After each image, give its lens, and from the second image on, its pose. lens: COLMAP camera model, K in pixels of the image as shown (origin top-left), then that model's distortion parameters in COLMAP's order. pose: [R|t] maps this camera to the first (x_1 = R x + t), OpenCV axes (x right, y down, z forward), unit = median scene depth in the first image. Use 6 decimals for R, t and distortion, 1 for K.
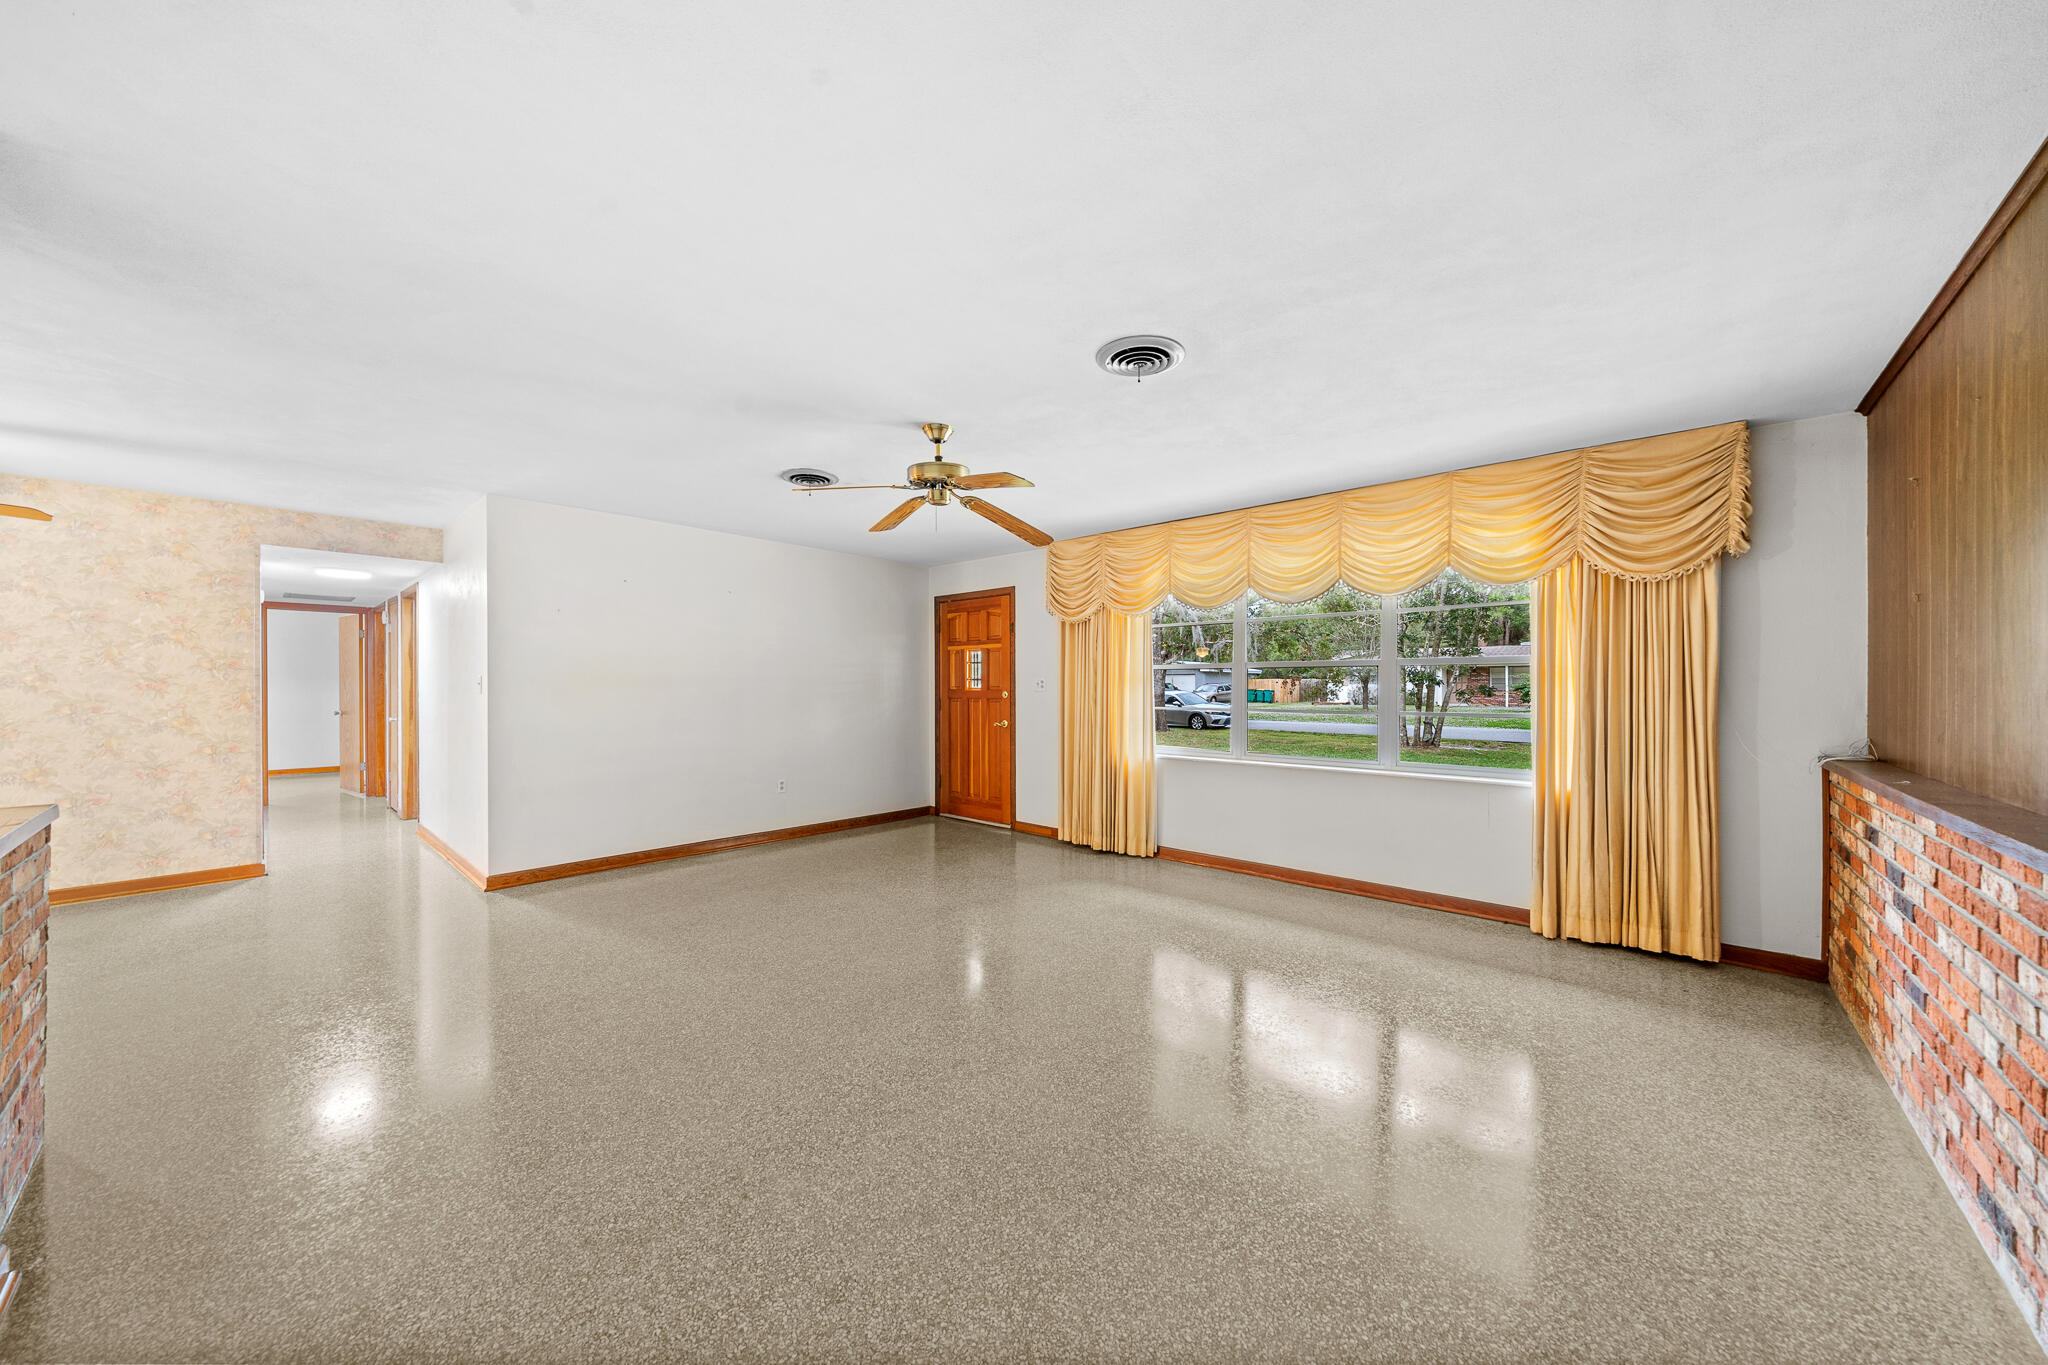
lens RADIAL K [[709.7, 0, 1024.0], [0, 709.7, 682.5], [0, 0, 1]] dist [-0.016993, 0.000036]
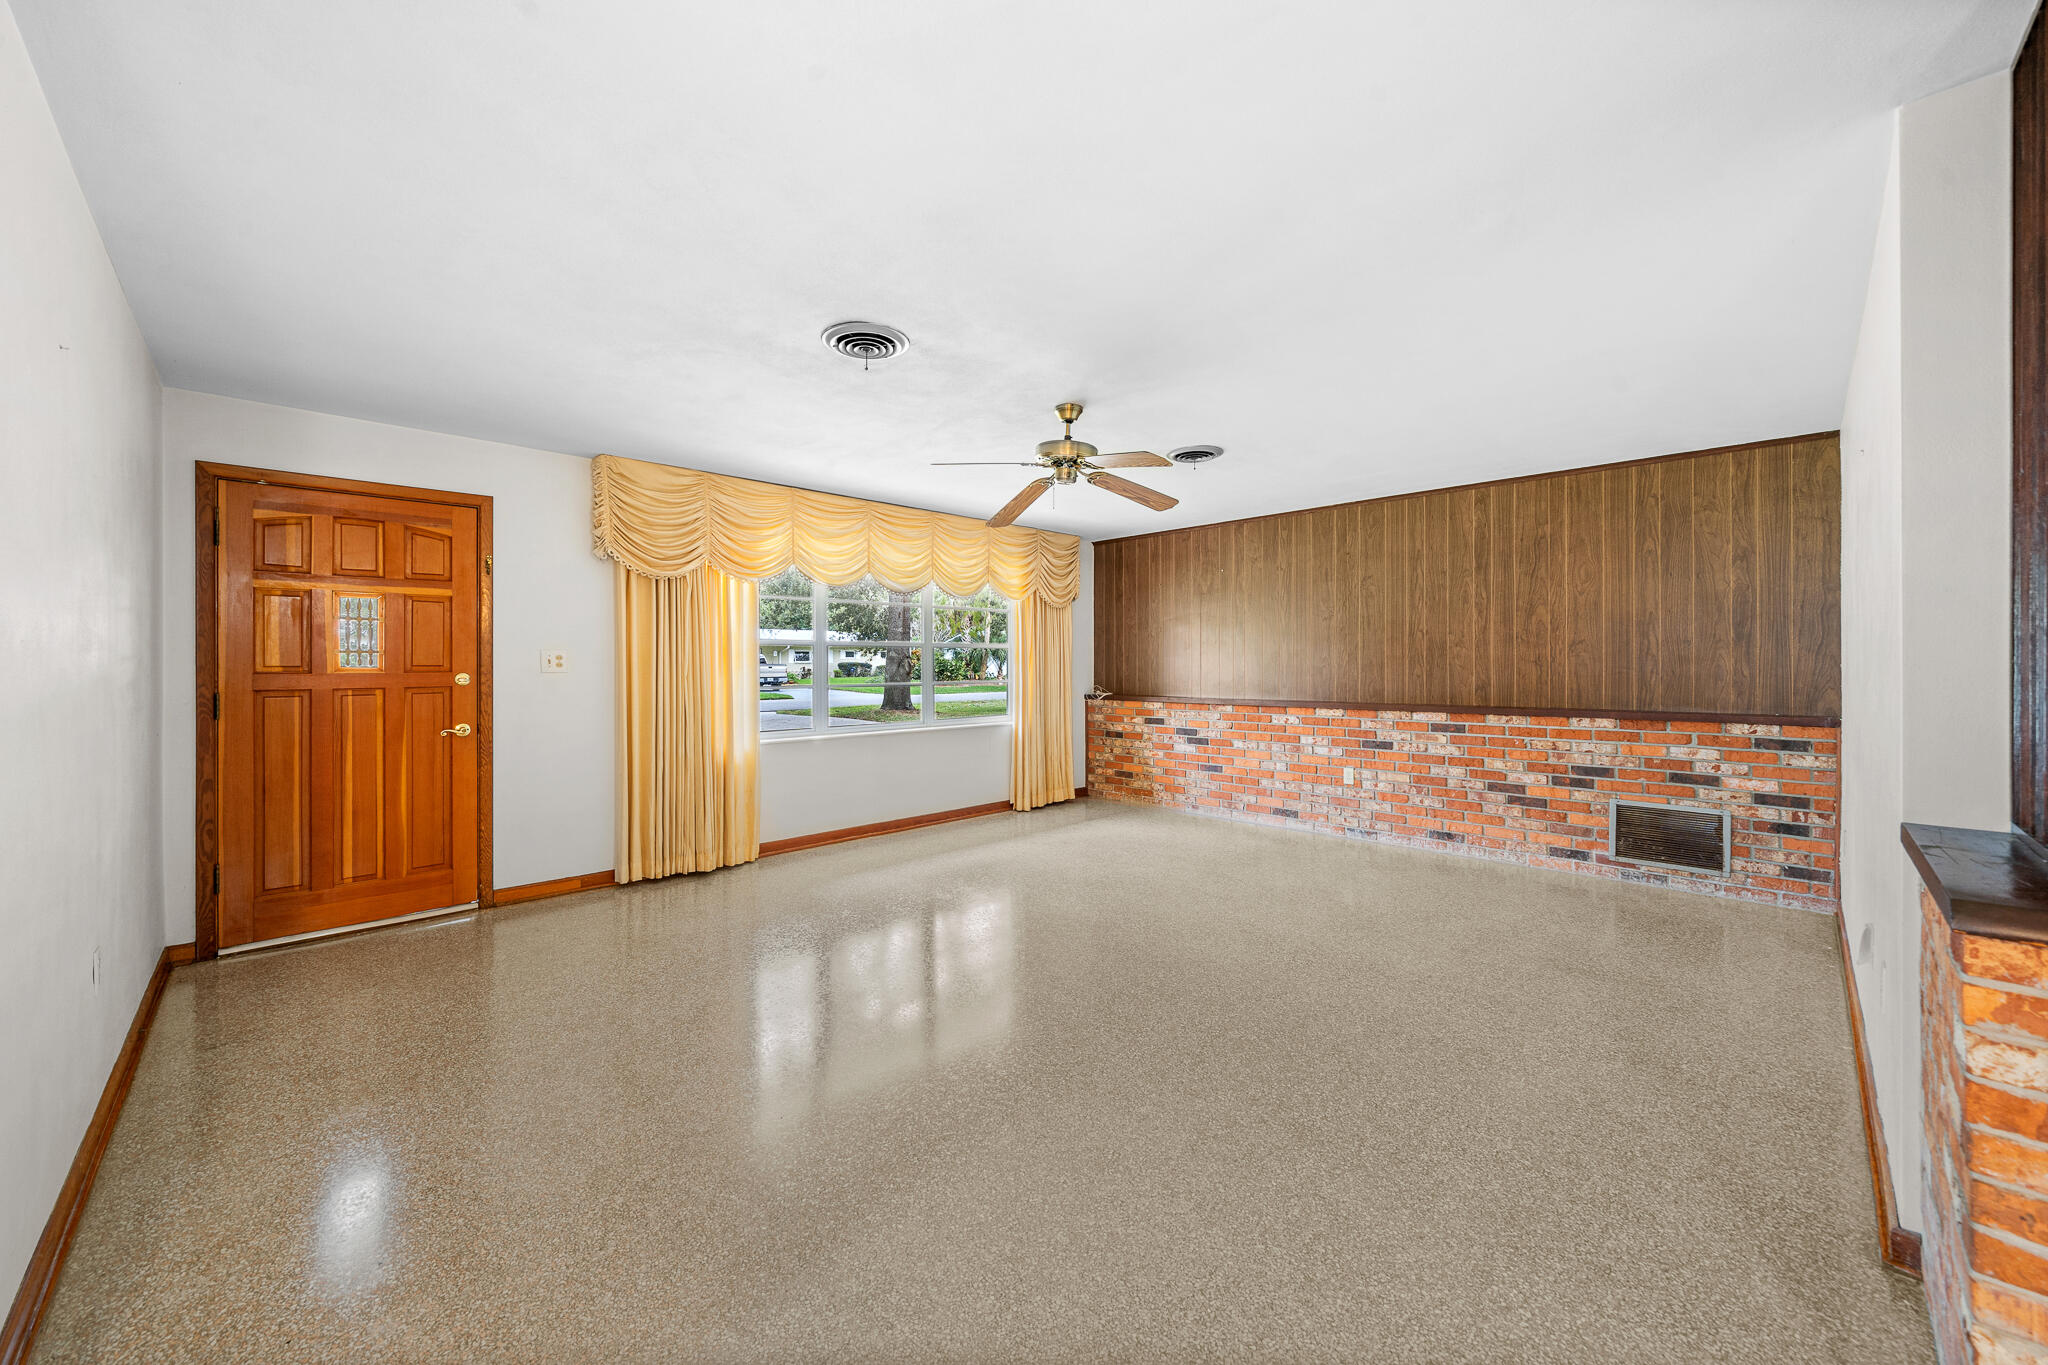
lens RADIAL K [[762.7, 0, 1017.9], [0, 762.7, 663.5], [0, 0, 1]] dist [0.000685, -0.000108]
pose [[0.063723, -0.002514, 0.997964, -0.684323], [-0.005776, 0.999979, 0.002888, 0.000429], [-0.997951, -0.005948, 0.063707, 0.566354]]
